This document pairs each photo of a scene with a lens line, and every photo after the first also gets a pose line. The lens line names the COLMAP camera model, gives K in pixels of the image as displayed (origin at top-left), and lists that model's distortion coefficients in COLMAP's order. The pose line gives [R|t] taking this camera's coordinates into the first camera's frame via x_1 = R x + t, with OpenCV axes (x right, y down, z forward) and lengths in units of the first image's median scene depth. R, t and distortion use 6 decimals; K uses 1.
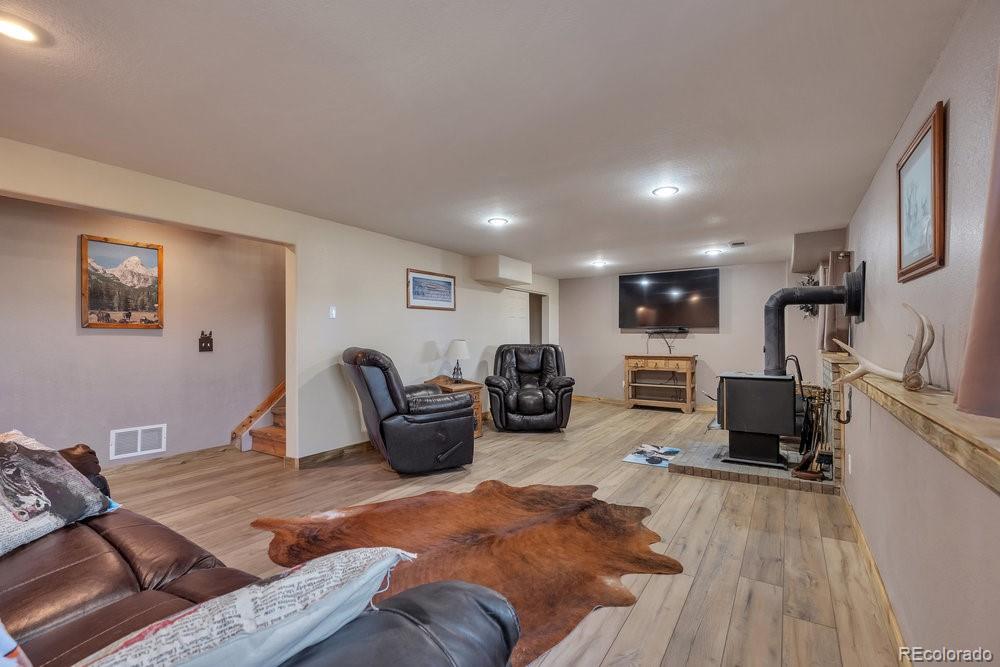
lens RADIAL K [[439.4, 0, 499.1], [0, 439.4, 337.5], [0, 0, 1]] dist [-0.001548, -0.000022]
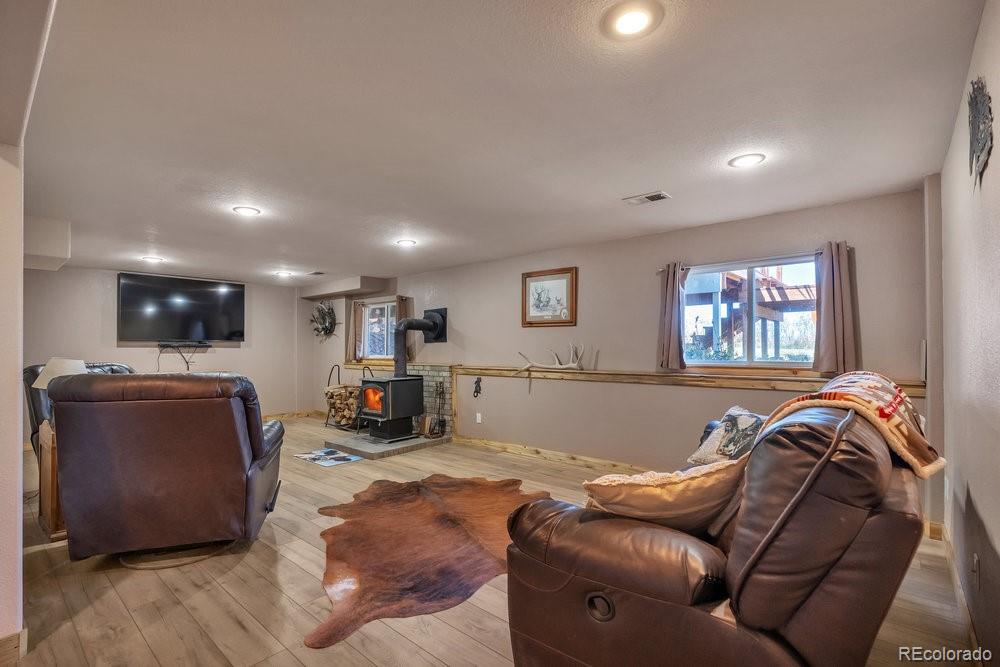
lens RADIAL K [[459.3, 0, 504.0], [0, 459.3, 349.5], [0, 0, 1]] dist [-0.001625, -0.000039]
pose [[0.128036, 0.003934, 0.991762, -0.728864], [0.001109, 0.999991, -0.004110, -0.000228], [-0.991769, 0.001626, 0.128030, 0.402205]]
